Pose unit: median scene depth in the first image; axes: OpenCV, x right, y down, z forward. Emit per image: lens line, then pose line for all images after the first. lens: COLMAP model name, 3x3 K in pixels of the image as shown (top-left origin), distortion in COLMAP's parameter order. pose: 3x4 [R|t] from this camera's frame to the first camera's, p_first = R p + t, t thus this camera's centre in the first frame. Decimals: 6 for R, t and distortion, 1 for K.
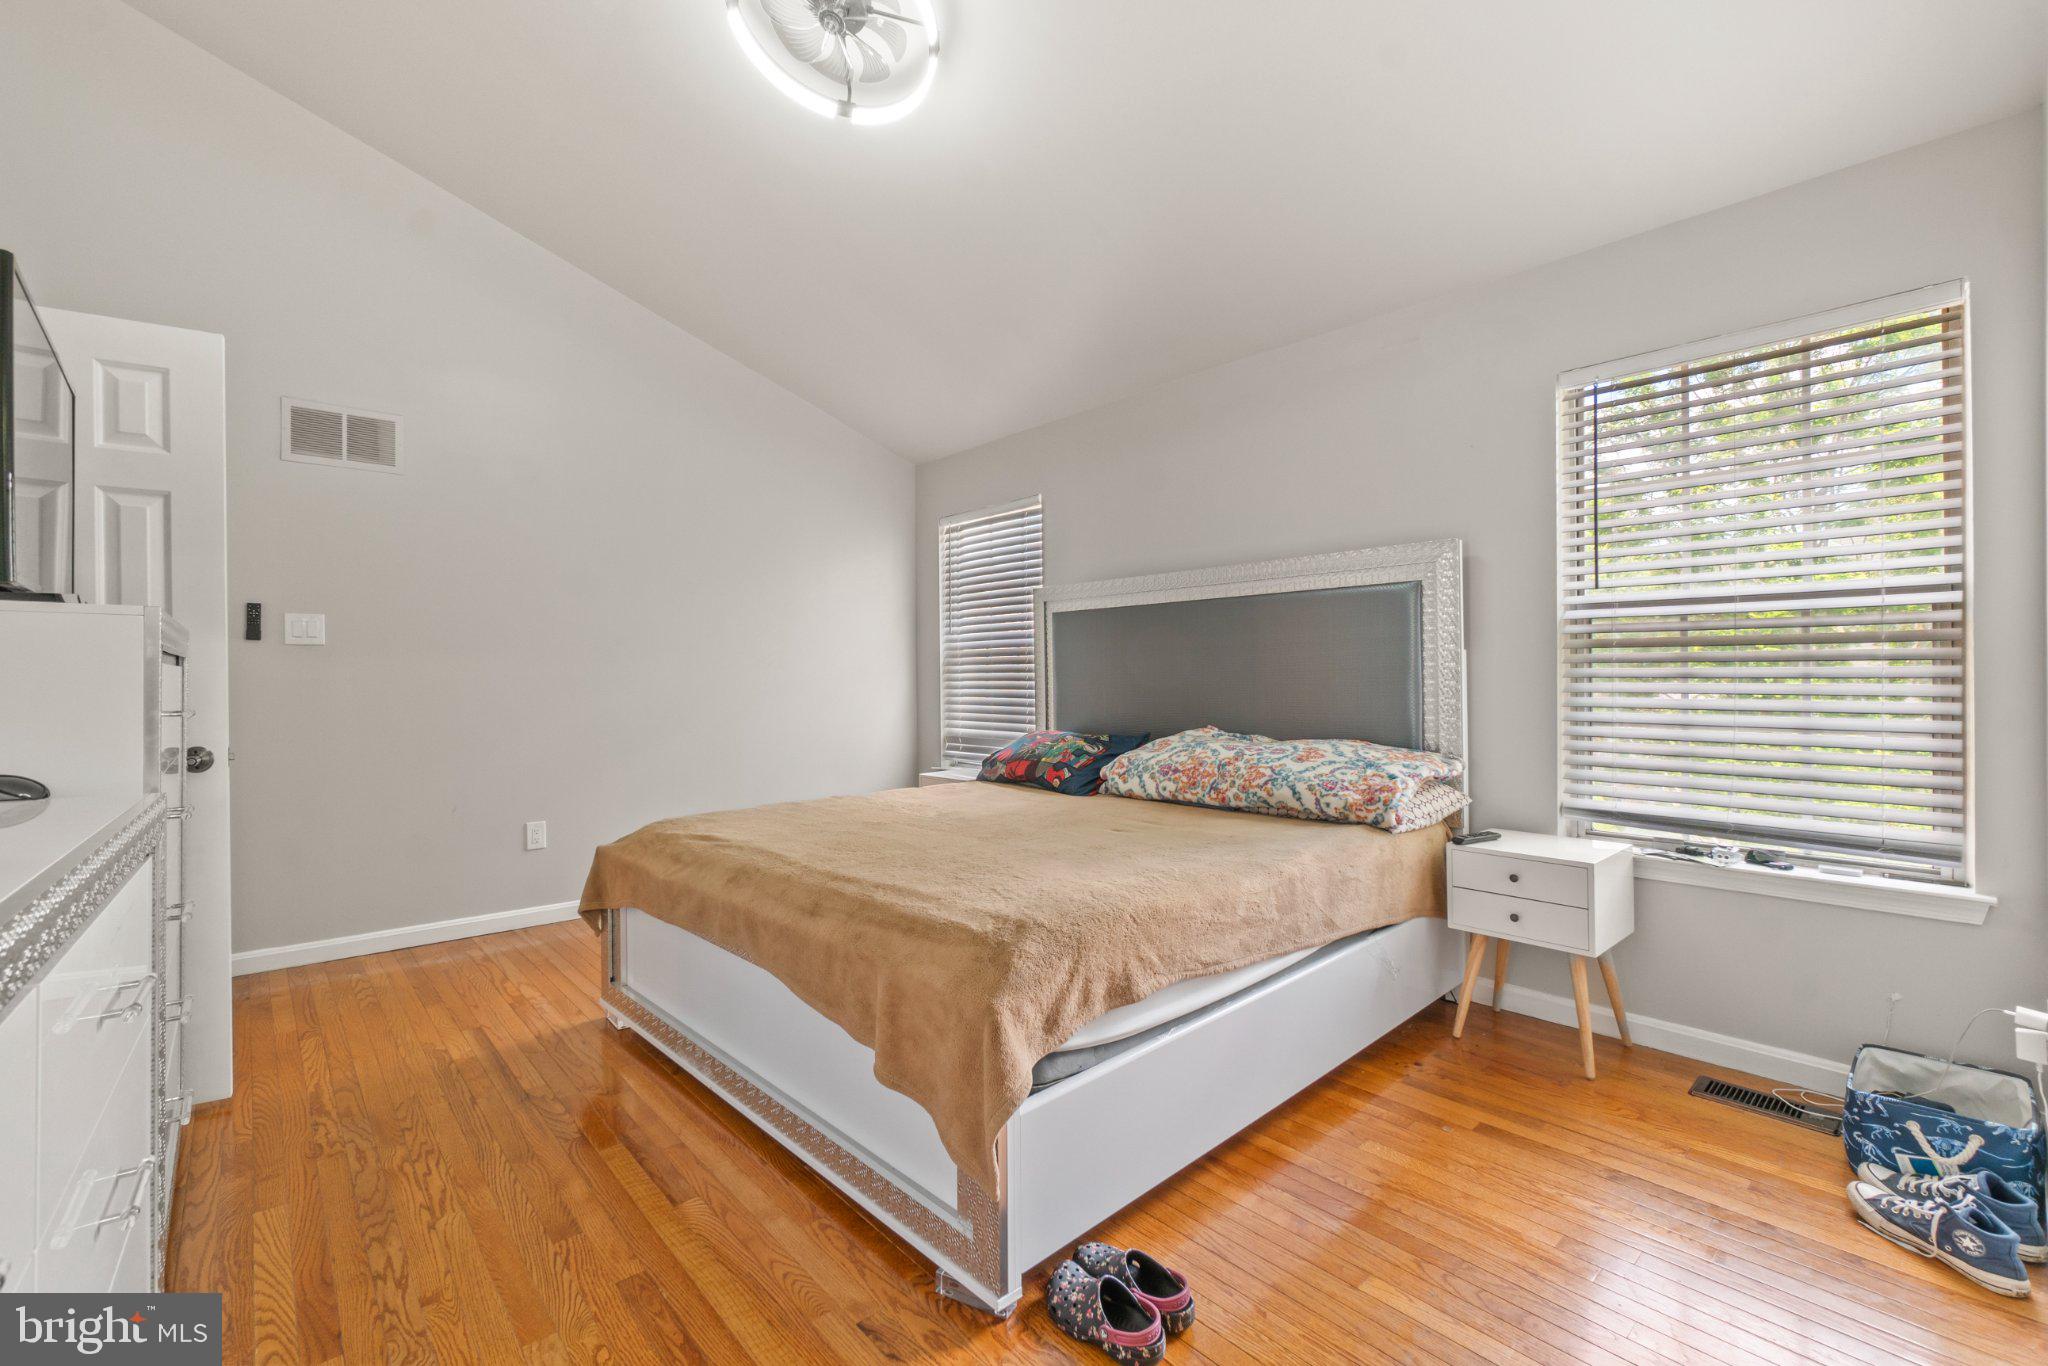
lens RADIAL K [[880.6, 0, 1025.0], [0, 880.6, 676.2], [0, 0, 1]] dist [-0.006619, 0.000412]
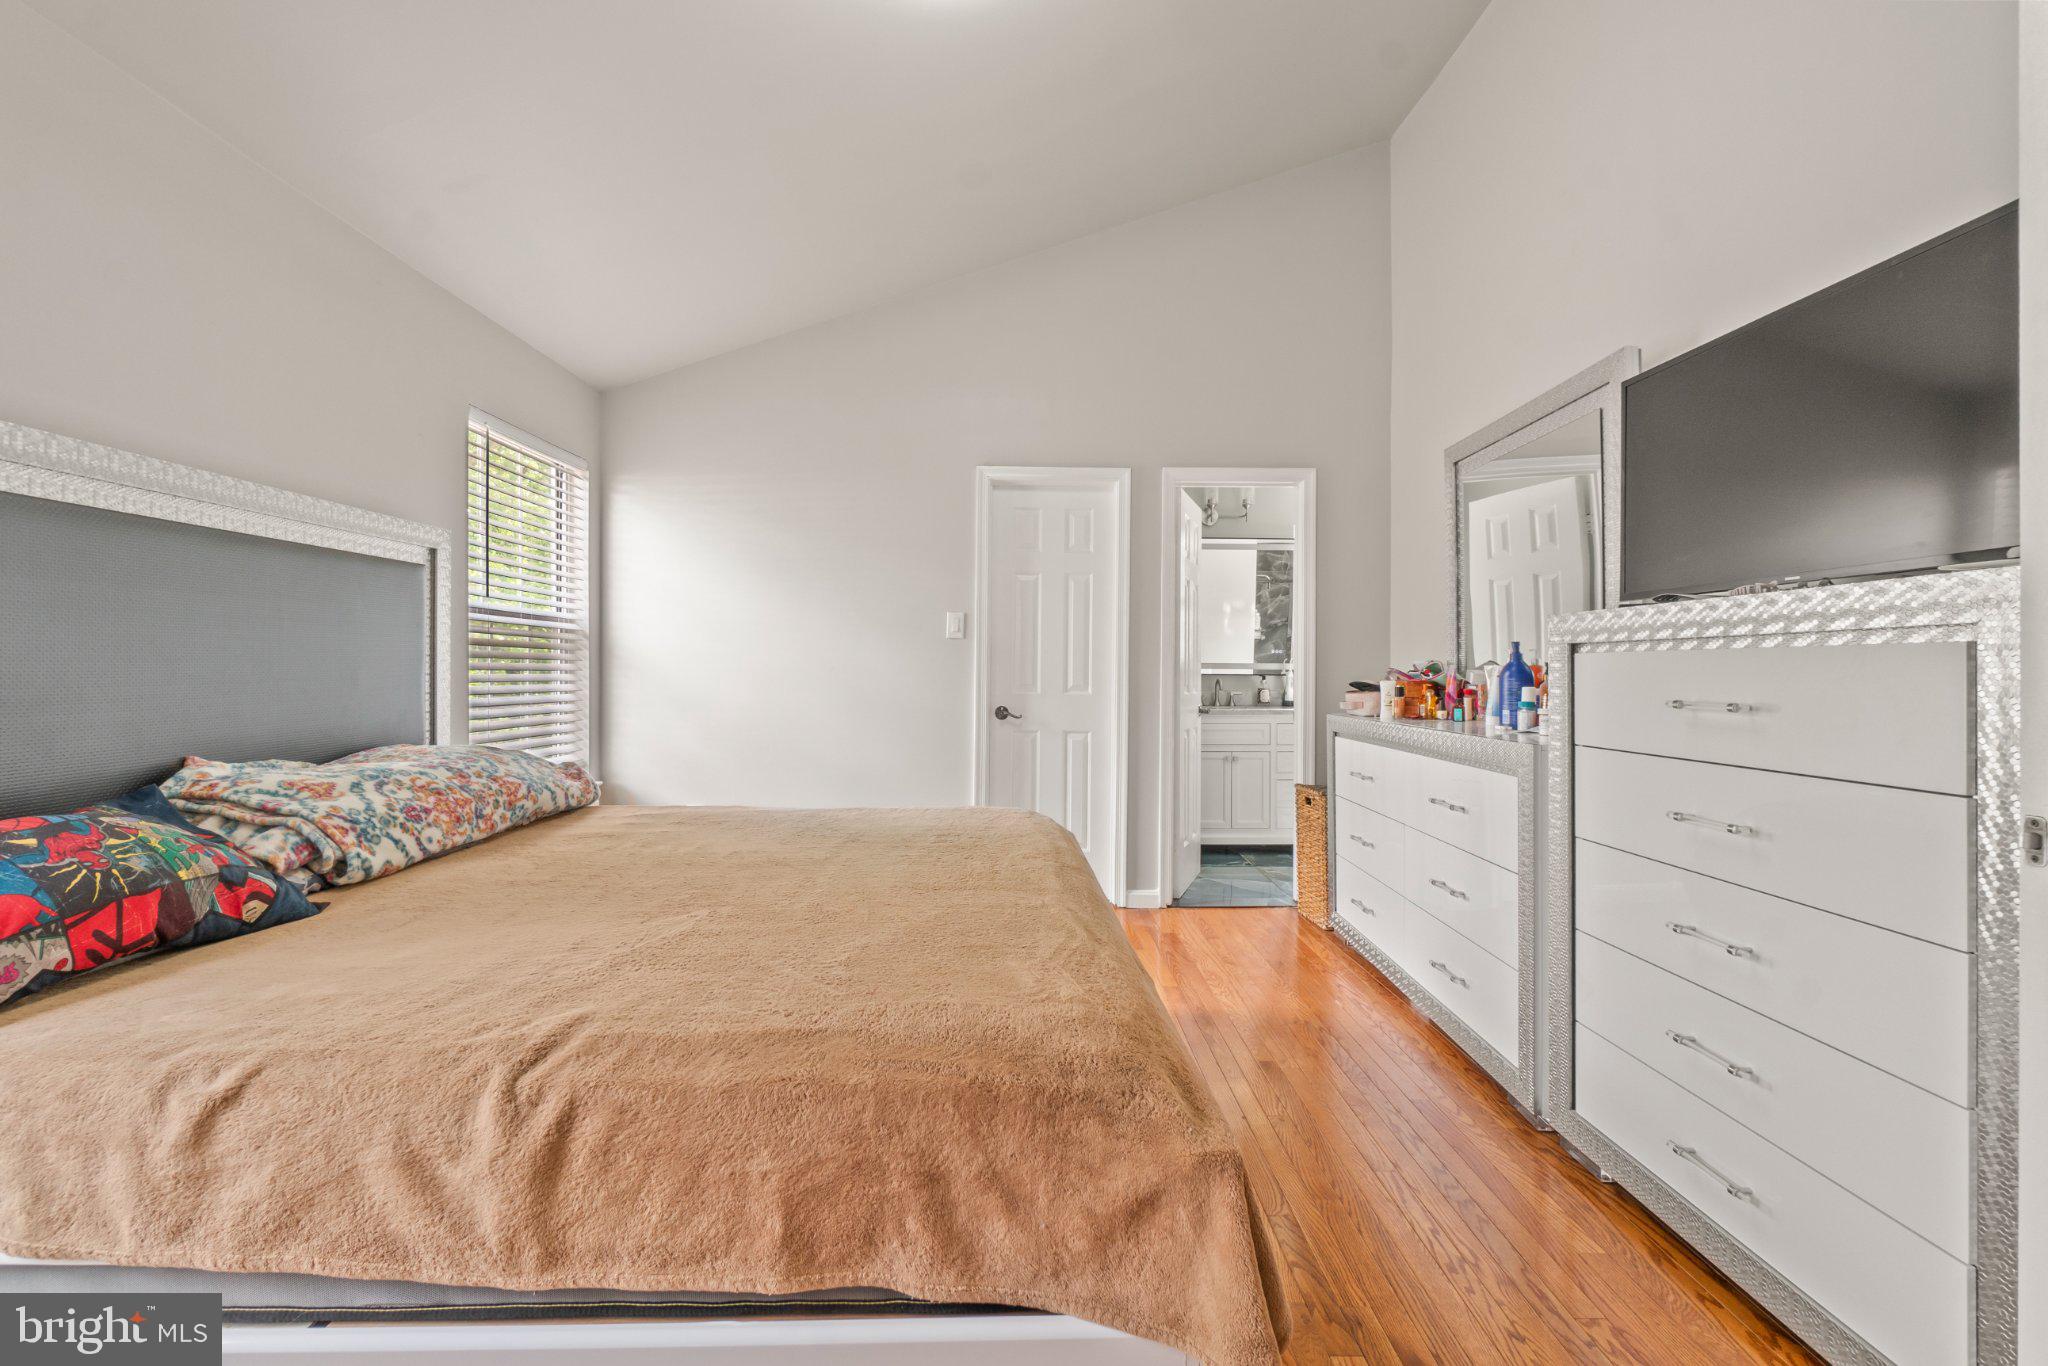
lens RADIAL K [[880.6, 0, 1024.9], [0, 880.6, 671.0], [0, 0, 1]] dist [-0.006619, 0.000412]
pose [[-0.744378, -0.000229, 0.667759, -0.639026], [-0.000416, 1.000000, -0.000120, 0.002815], [-0.667759, -0.000367, -0.744378, 1.263344]]
